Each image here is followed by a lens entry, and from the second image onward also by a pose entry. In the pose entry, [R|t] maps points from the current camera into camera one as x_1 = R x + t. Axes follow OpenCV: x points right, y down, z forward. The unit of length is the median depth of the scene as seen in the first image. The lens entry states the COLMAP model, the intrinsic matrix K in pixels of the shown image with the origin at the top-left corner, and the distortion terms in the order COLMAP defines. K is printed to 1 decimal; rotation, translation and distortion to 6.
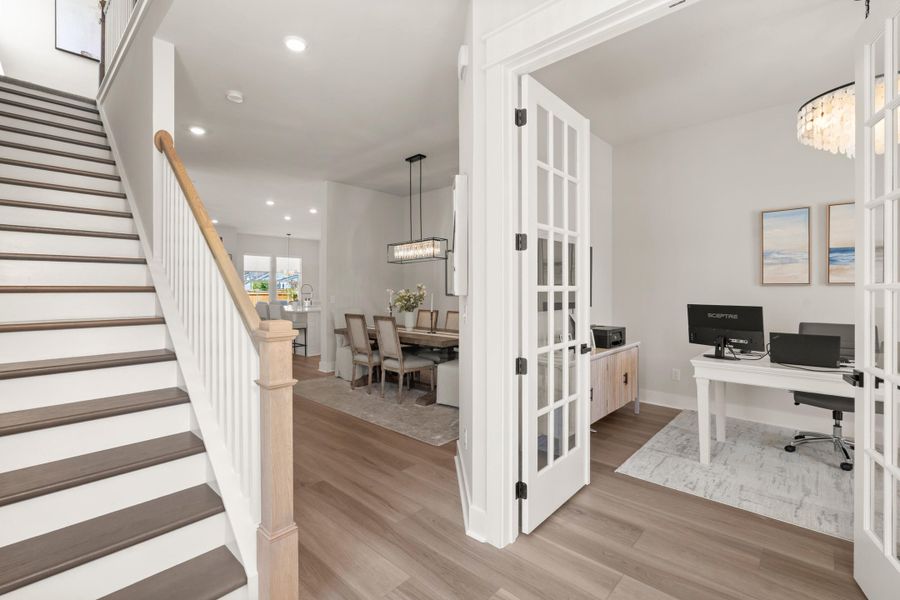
lens RADIAL K [[407.0, 0, 448.7], [0, 407.0, 293.3], [0, 0, 1]] dist [-0.001858, 0.000280]
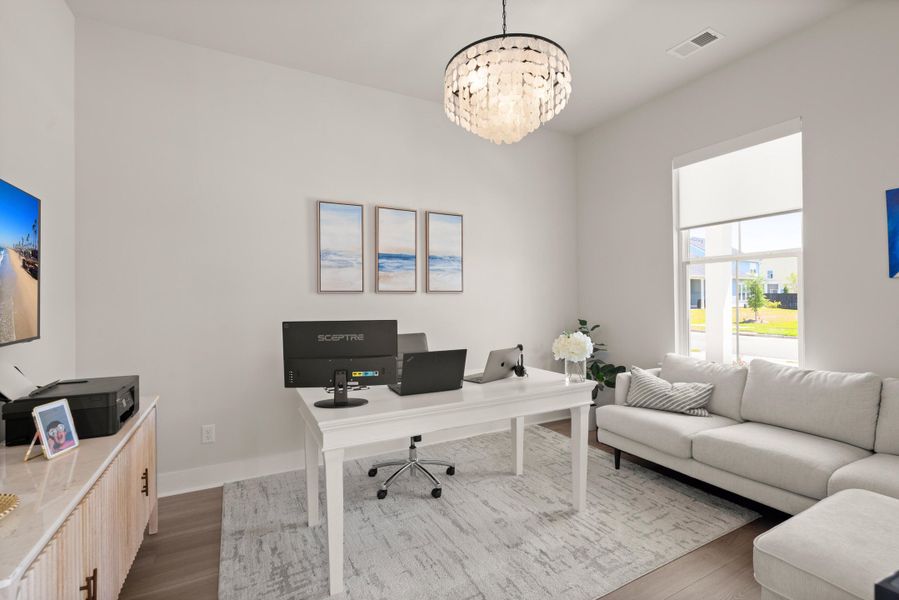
lens RADIAL K [[402.2, 0, 446.3], [0, 402.2, 302.1], [0, 0, 1]] dist [-0.001005, 0.000398]
pose [[0.333491, -0.007351, 0.942725, 0.122482], [0.017420, 0.999847, 0.001633, 0.002168], [-0.942592, 0.015878, 0.333568, 0.567794]]
